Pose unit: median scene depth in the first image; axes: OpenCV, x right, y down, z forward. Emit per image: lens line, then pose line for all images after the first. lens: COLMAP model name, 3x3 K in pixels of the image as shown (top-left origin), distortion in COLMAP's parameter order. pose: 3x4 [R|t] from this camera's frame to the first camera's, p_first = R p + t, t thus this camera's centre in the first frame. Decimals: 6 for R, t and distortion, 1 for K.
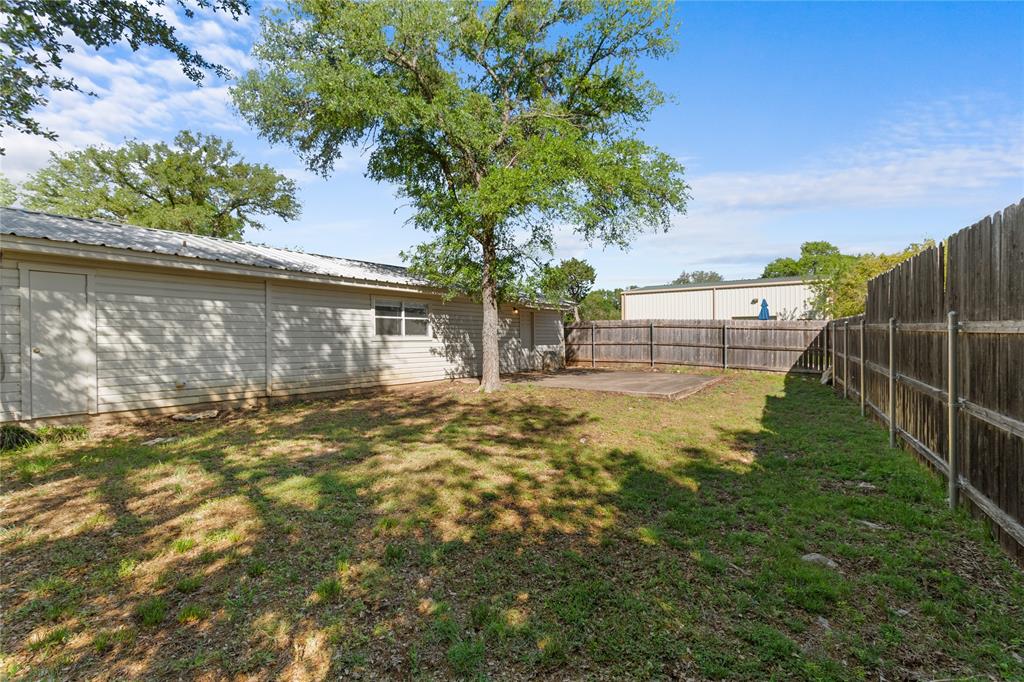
lens RADIAL K [[485.6, 0, 512.0], [0, 485.6, 341.0], [0, 0, 1]] dist [-0.000815, 0.000655]
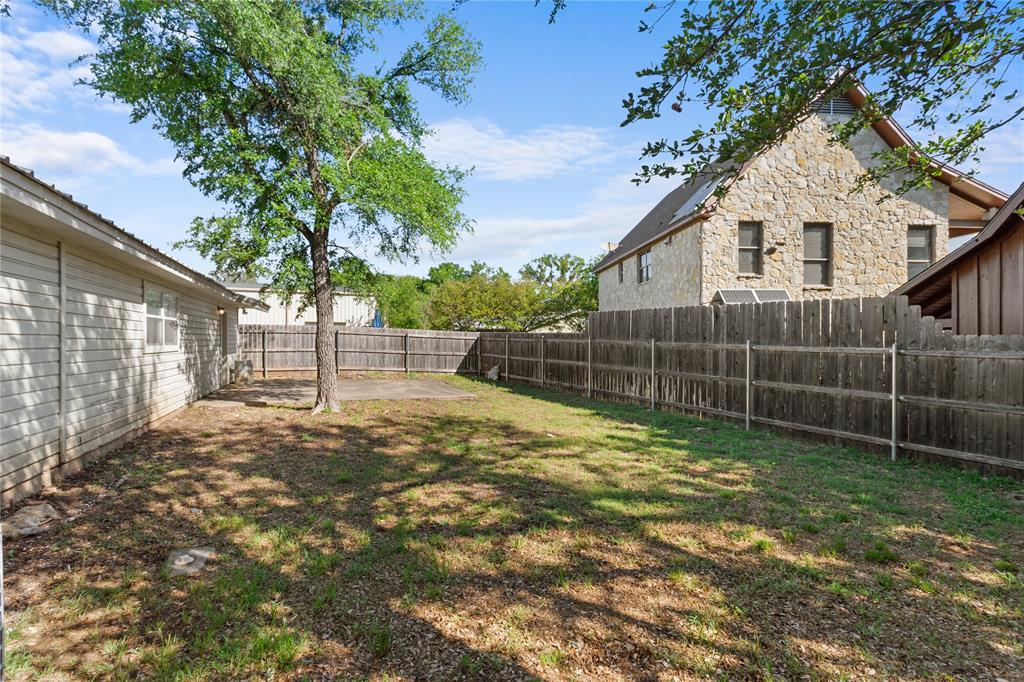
lens RADIAL K [[485.6, 0, 512.0], [0, 485.6, 341.0], [0, 0, 1]] dist [-0.000815, 0.000655]
pose [[0.559996, 0.008969, 0.828447, -0.513776], [-0.004333, 0.999959, -0.007897, -0.012027], [-0.828484, 0.000833, 0.560012, 0.228853]]
